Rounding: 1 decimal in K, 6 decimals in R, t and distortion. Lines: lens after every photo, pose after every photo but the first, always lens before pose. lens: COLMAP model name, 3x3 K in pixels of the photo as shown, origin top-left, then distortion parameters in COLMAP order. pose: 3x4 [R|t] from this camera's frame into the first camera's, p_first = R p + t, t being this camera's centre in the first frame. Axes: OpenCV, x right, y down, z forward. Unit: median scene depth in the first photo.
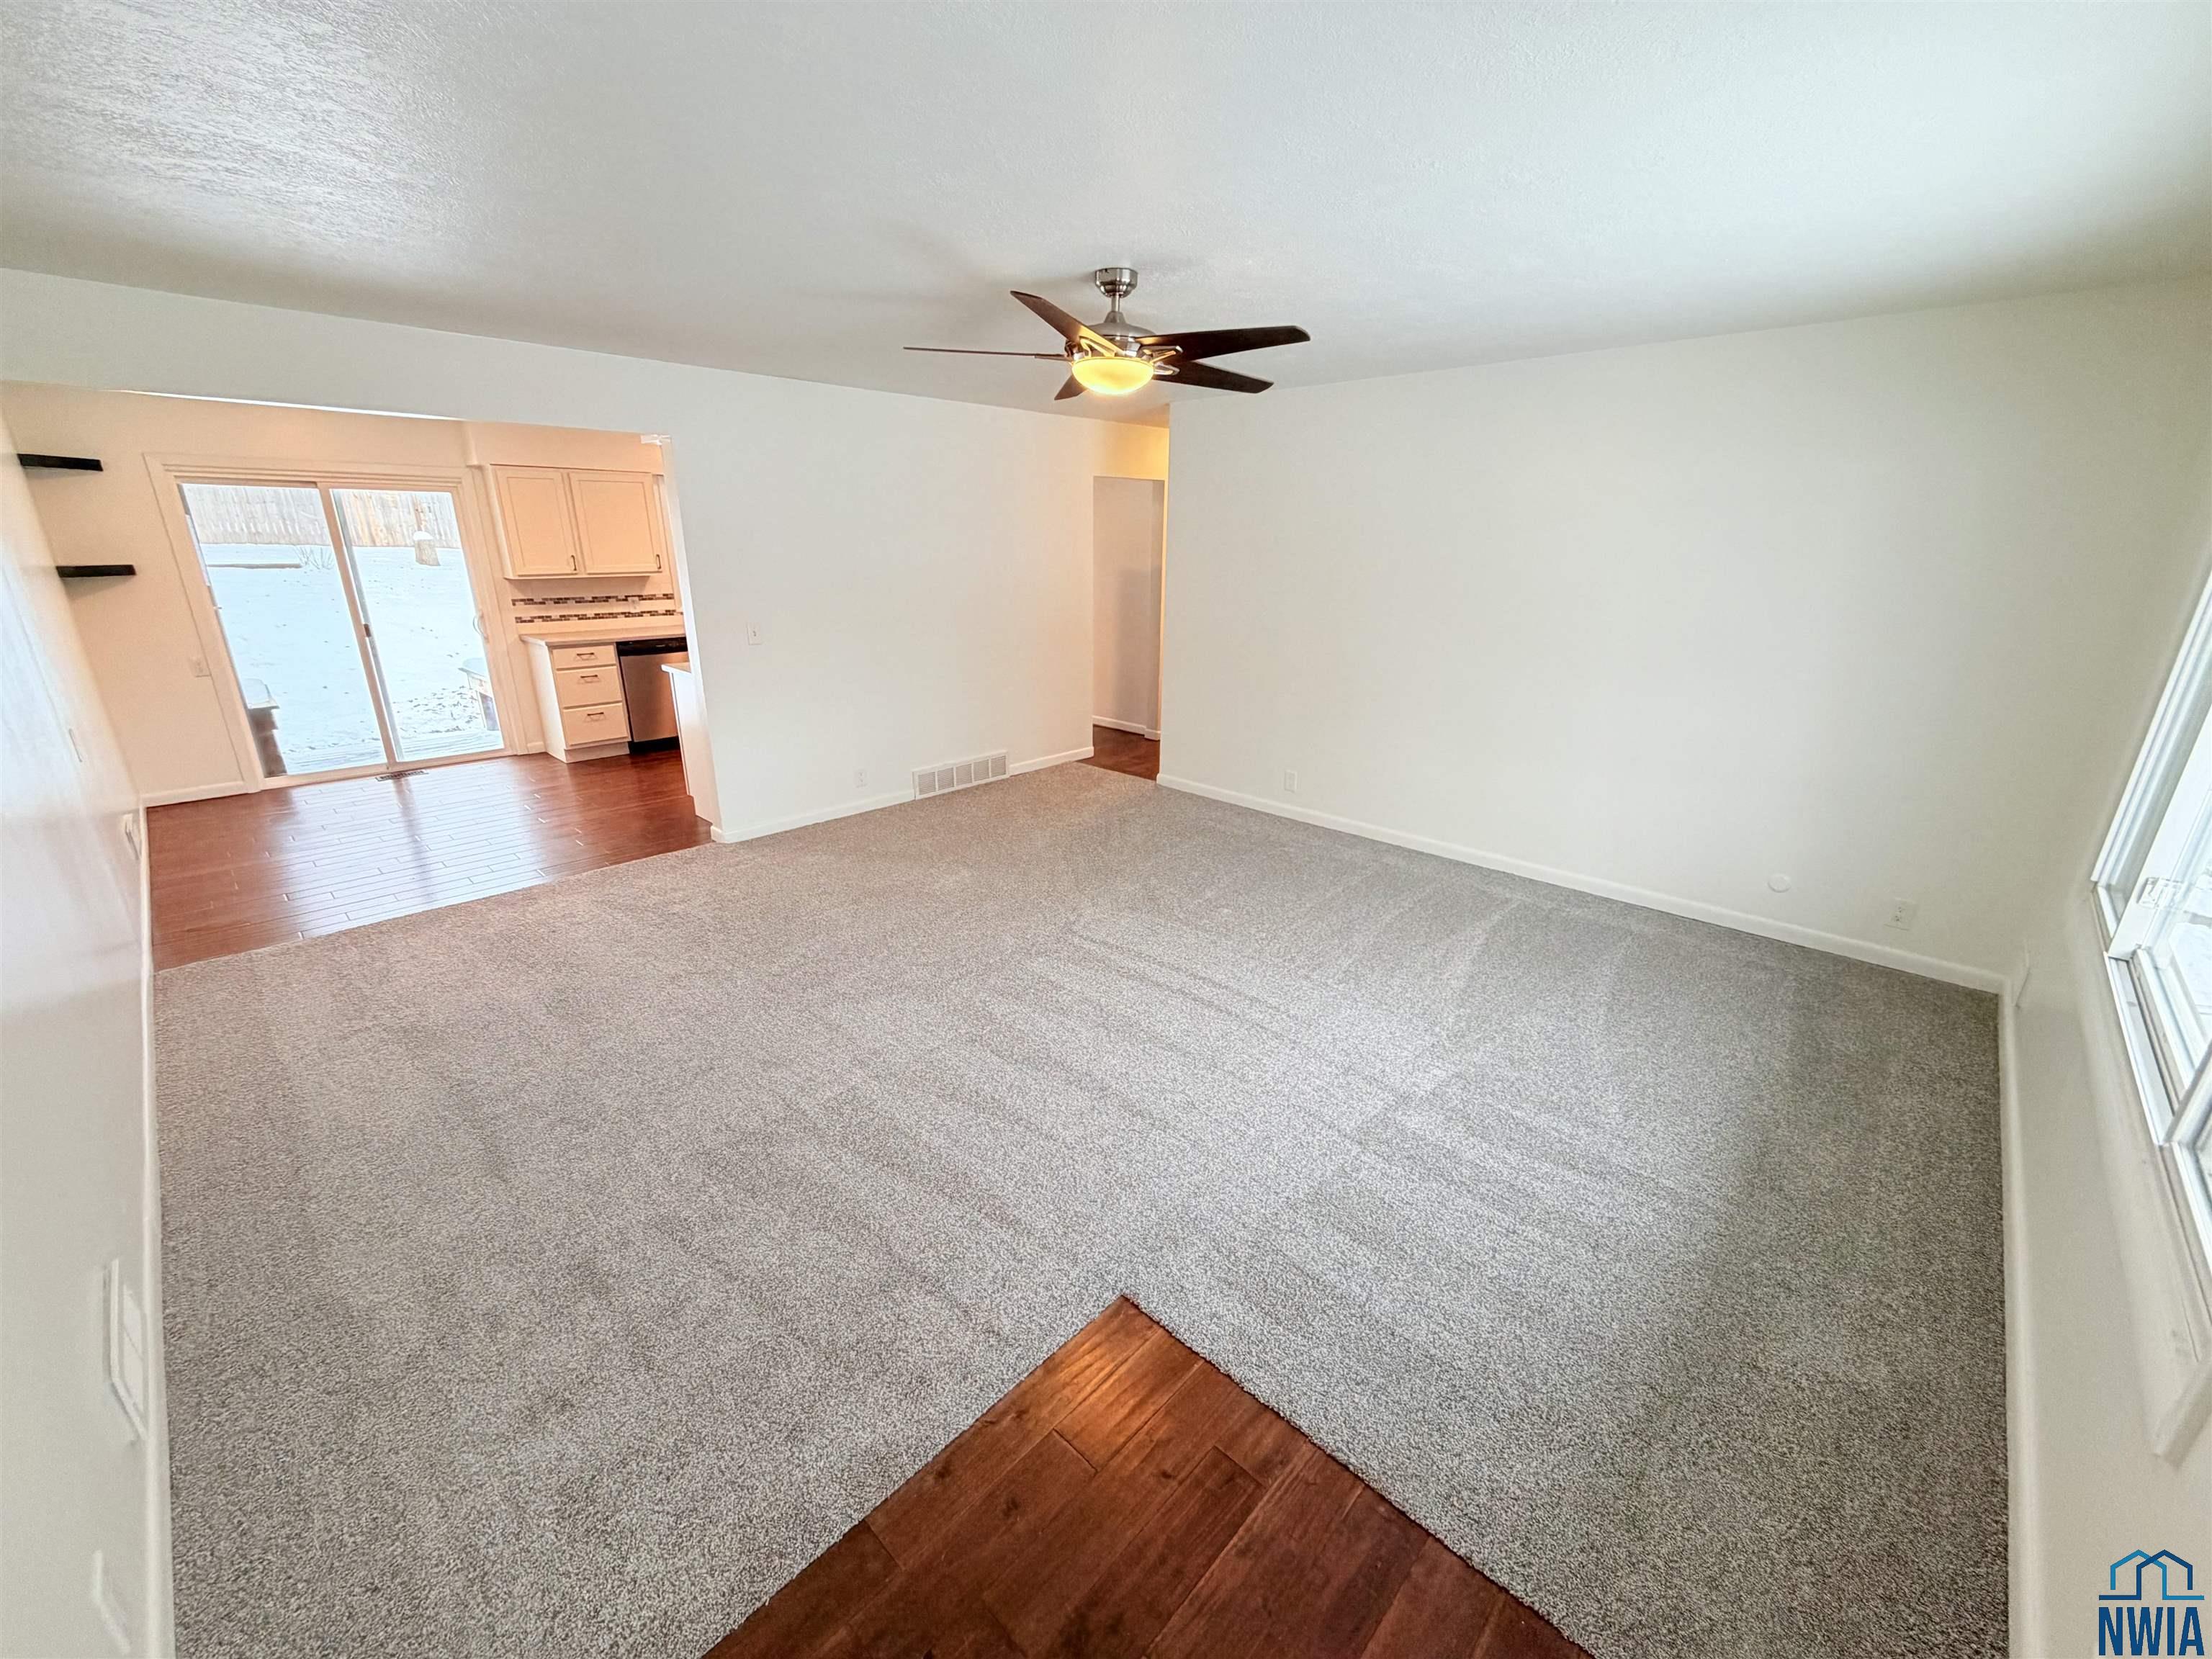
lens RADIAL K [[882.8, 0, 1094.5], [0, 882.8, 838.3], [0, 0, 1]] dist [0.000156, -0.000175]
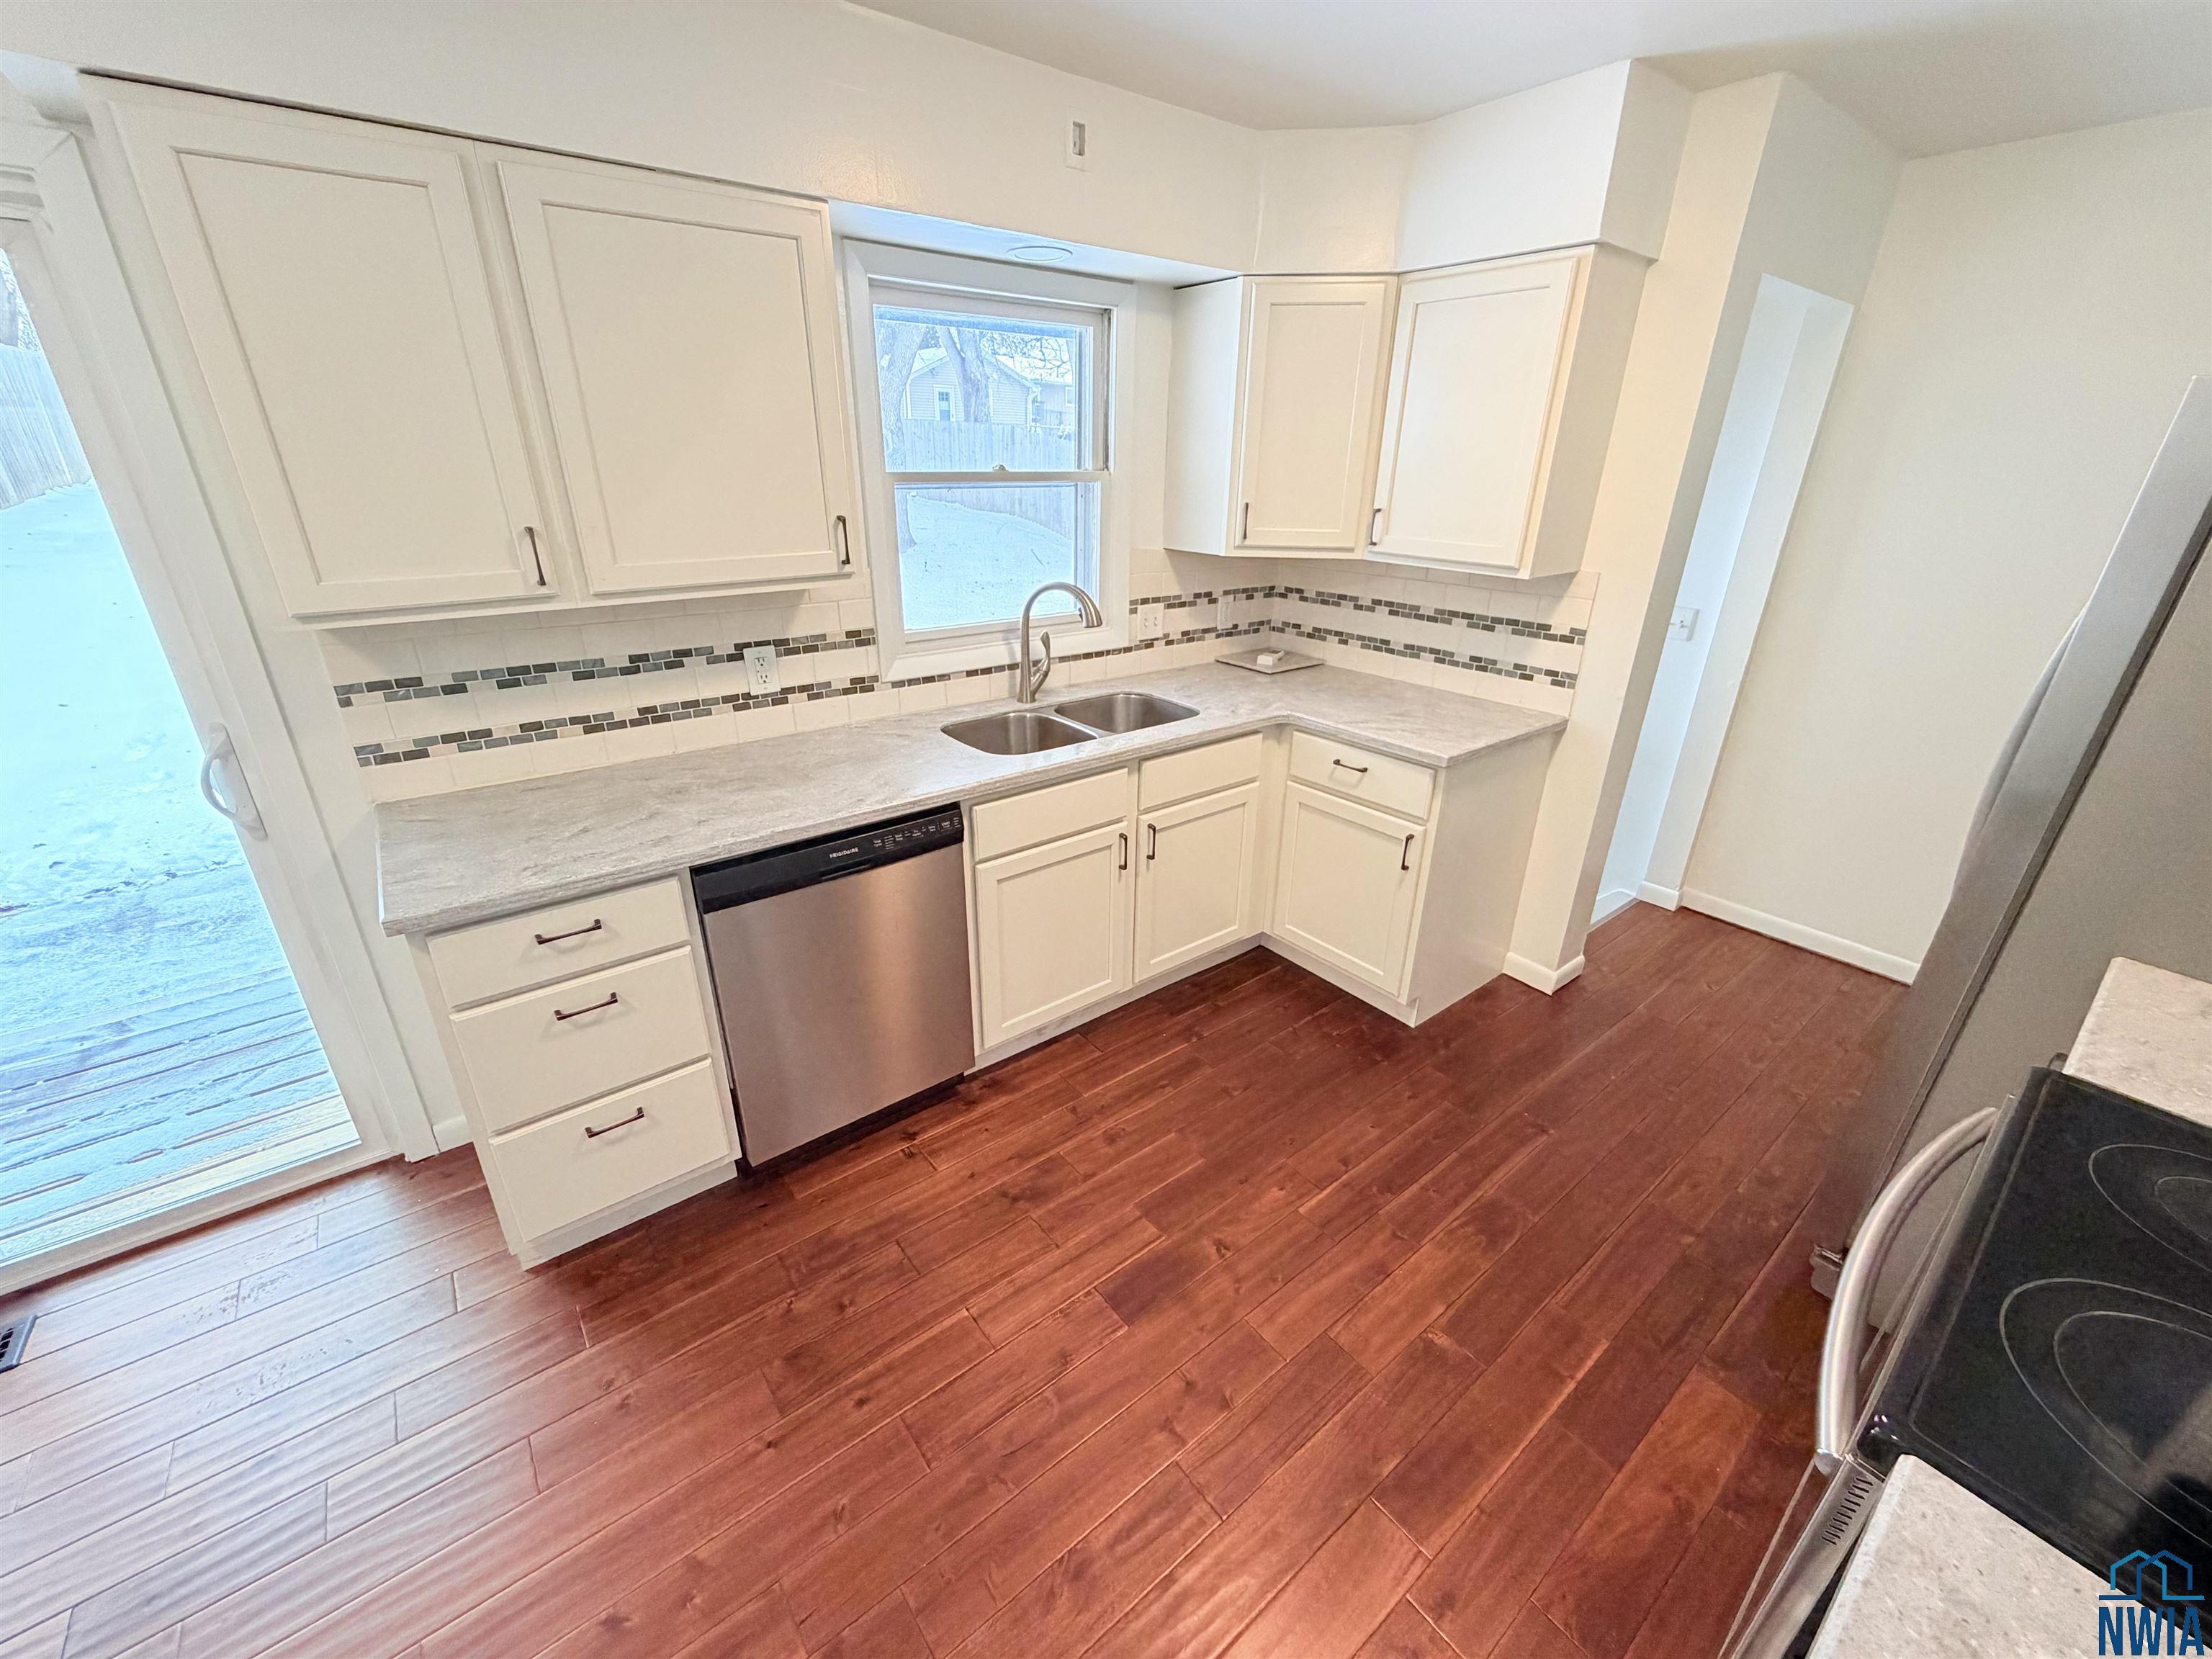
lens RADIAL K [[882.8, 0, 1101.5], [0, 882.8, 820.9], [0, 0, 1]] dist [0.000156, -0.000175]
pose [[0.991773, 0.051573, -0.117161, -0.378037], [-0.044210, 0.996932, 0.064598, -0.248807], [0.120133, -0.058886, 0.991010, 0.731118]]
